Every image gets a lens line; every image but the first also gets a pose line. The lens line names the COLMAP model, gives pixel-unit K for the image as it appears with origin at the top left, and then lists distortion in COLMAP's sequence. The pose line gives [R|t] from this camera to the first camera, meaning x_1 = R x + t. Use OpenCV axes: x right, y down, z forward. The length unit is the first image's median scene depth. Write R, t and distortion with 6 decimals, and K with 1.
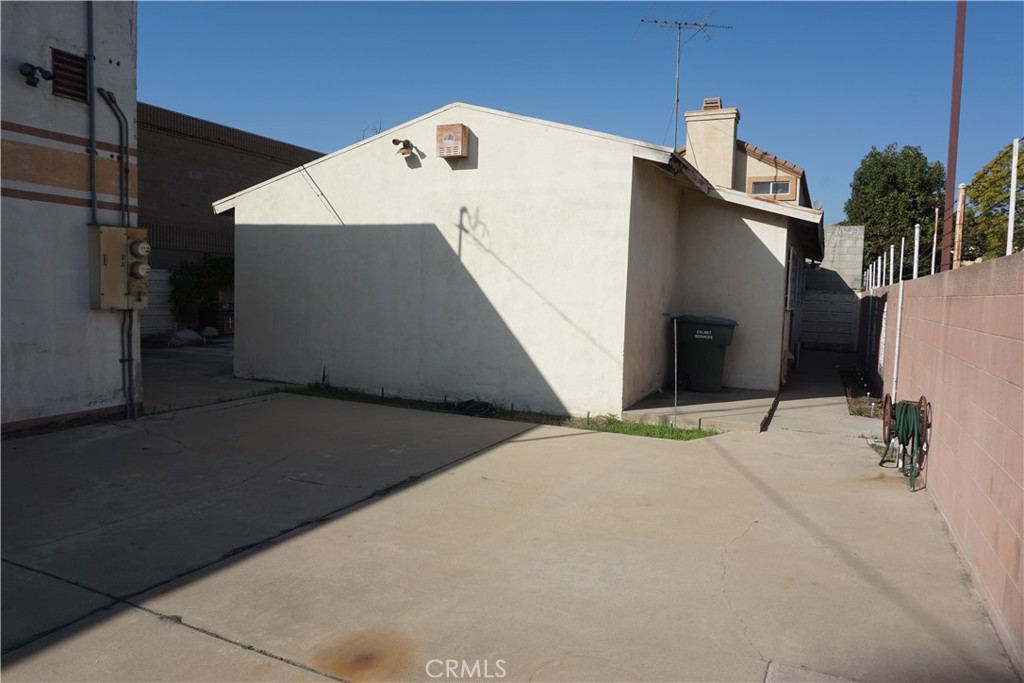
lens RADIAL K [[691.1, 0, 509.3], [0, 691.1, 338.3], [0, 0, 1]] dist [-0.040441, 0.030823]
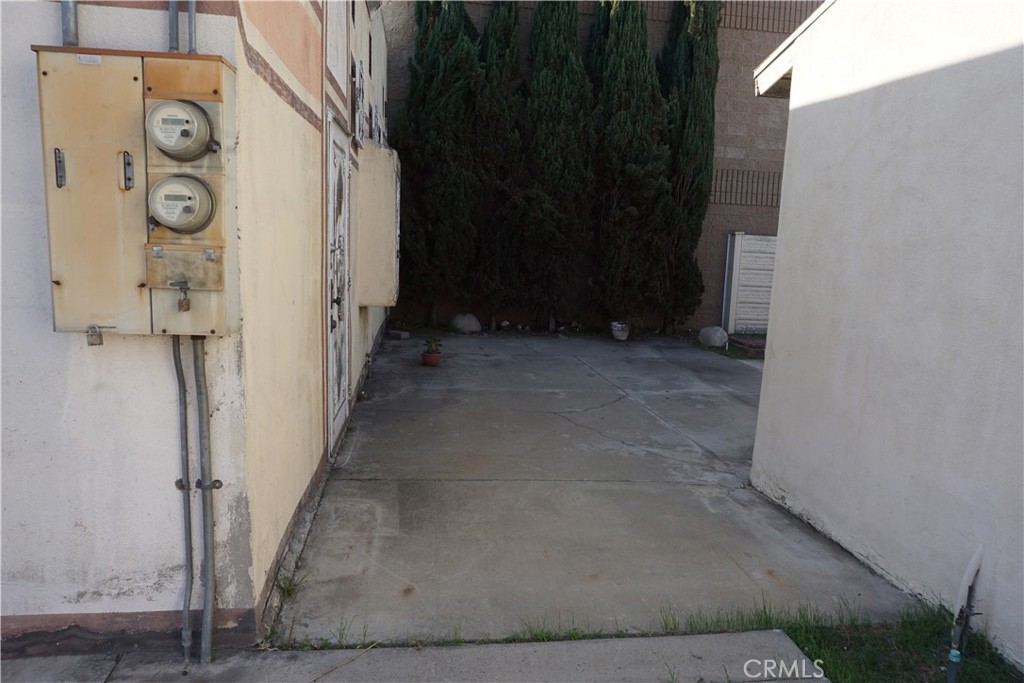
lens RADIAL K [[691.1, 0, 509.3], [0, 691.1, 338.3], [0, 0, 1]] dist [-0.040441, 0.030823]
pose [[0.552123, 0.114778, -0.825825, -0.178057], [-0.086036, 0.993035, 0.080497, -0.064127], [0.829312, 0.026607, 0.558152, 0.783608]]
